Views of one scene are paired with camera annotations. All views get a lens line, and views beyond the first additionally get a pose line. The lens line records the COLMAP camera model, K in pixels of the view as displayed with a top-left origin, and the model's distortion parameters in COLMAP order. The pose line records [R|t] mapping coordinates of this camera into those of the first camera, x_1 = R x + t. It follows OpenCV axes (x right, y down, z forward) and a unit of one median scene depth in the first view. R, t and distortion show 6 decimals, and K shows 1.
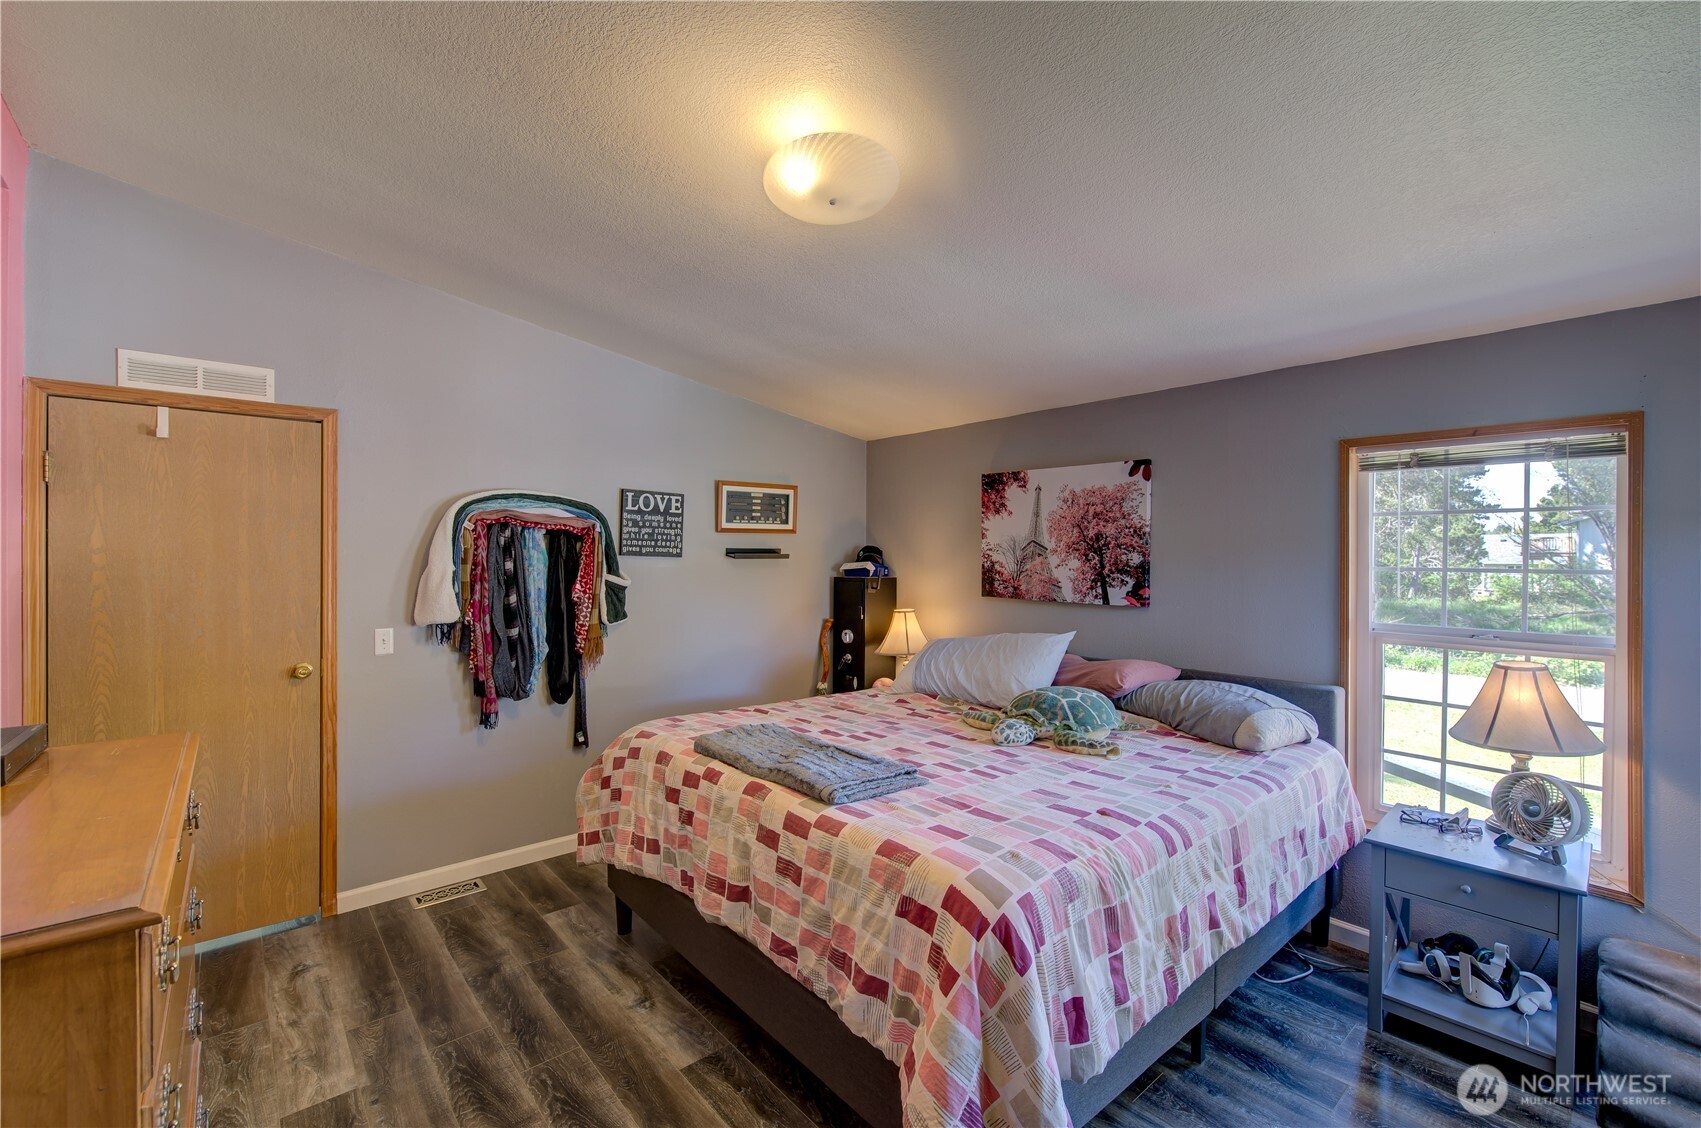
lens RADIAL K [[729.0, 0, 853.8], [0, 729.0, 558.9], [0, 0, 1]] dist [-0.000103, 0.000409]
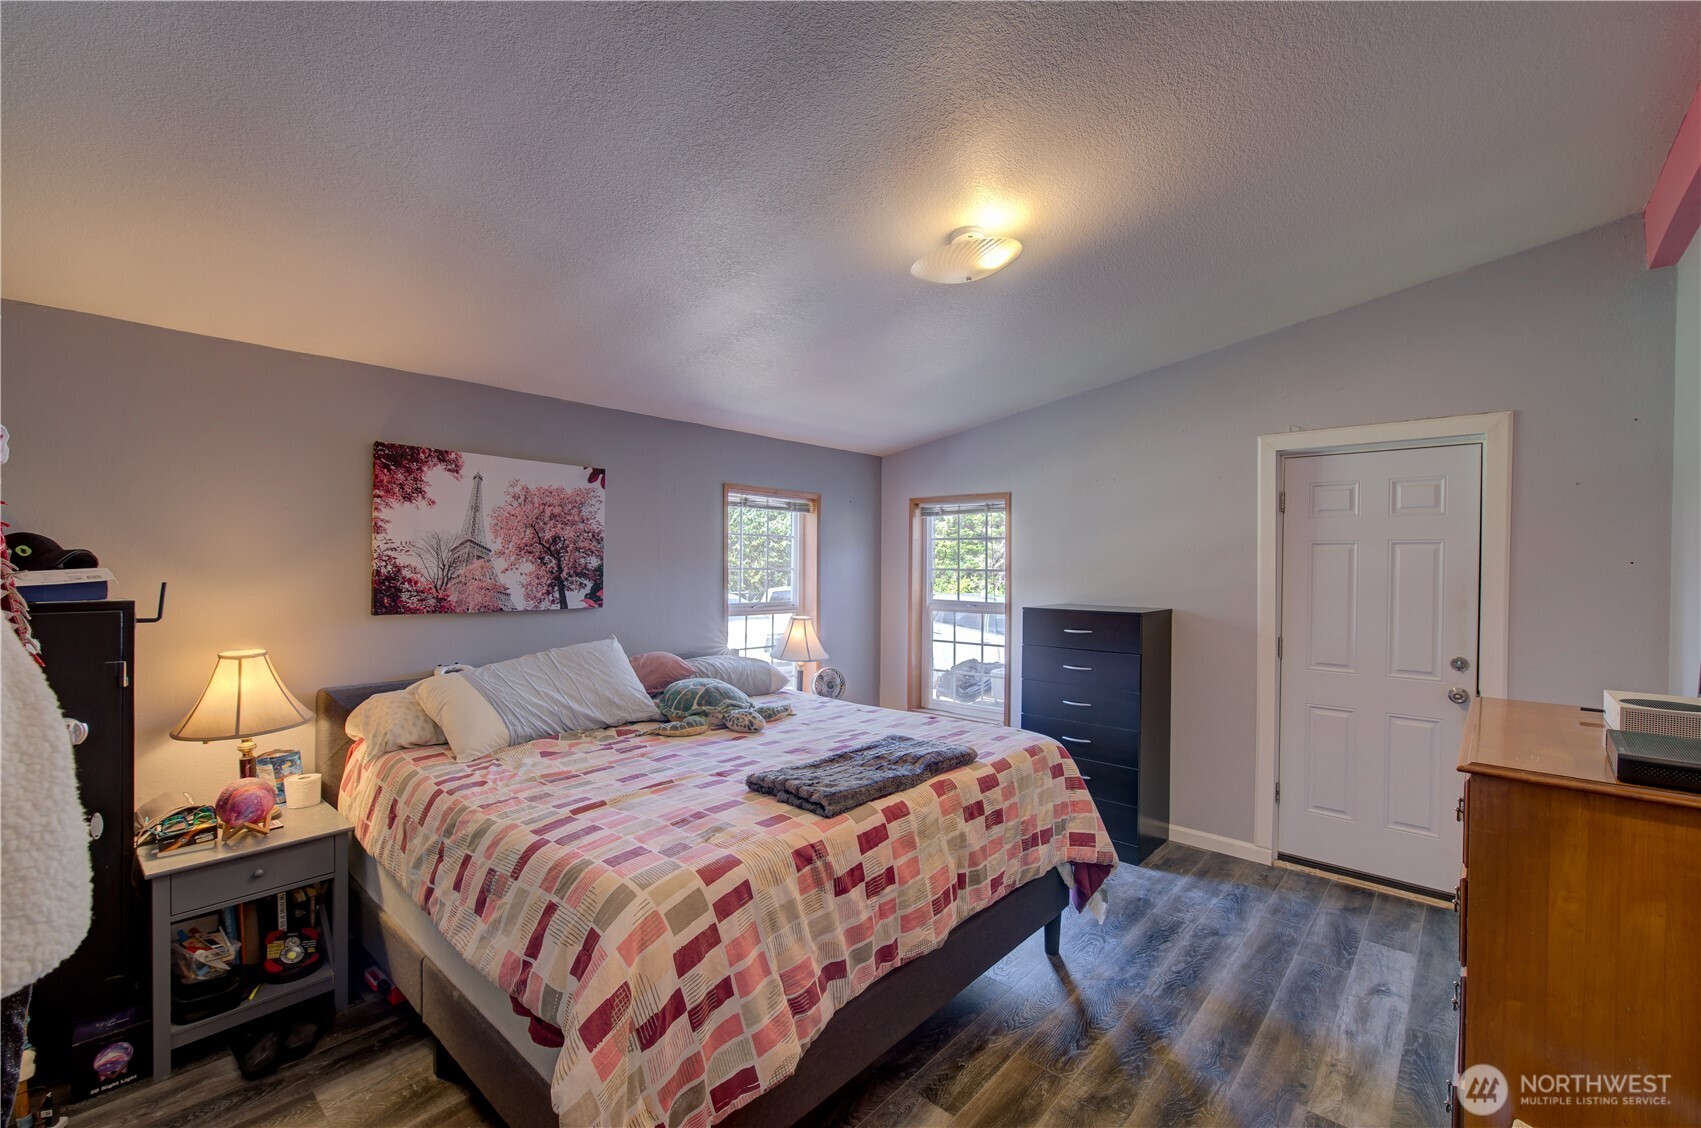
lens RADIAL K [[729.0, 0, 853.8], [0, 729.0, 558.9], [0, 0, 1]] dist [-0.000103, 0.000409]
pose [[-0.142178, -0.000800, 0.989841, -0.676023], [-0.005486, 0.999985, 0.000020, -0.006620], [-0.989826, -0.005428, -0.142180, 0.747185]]
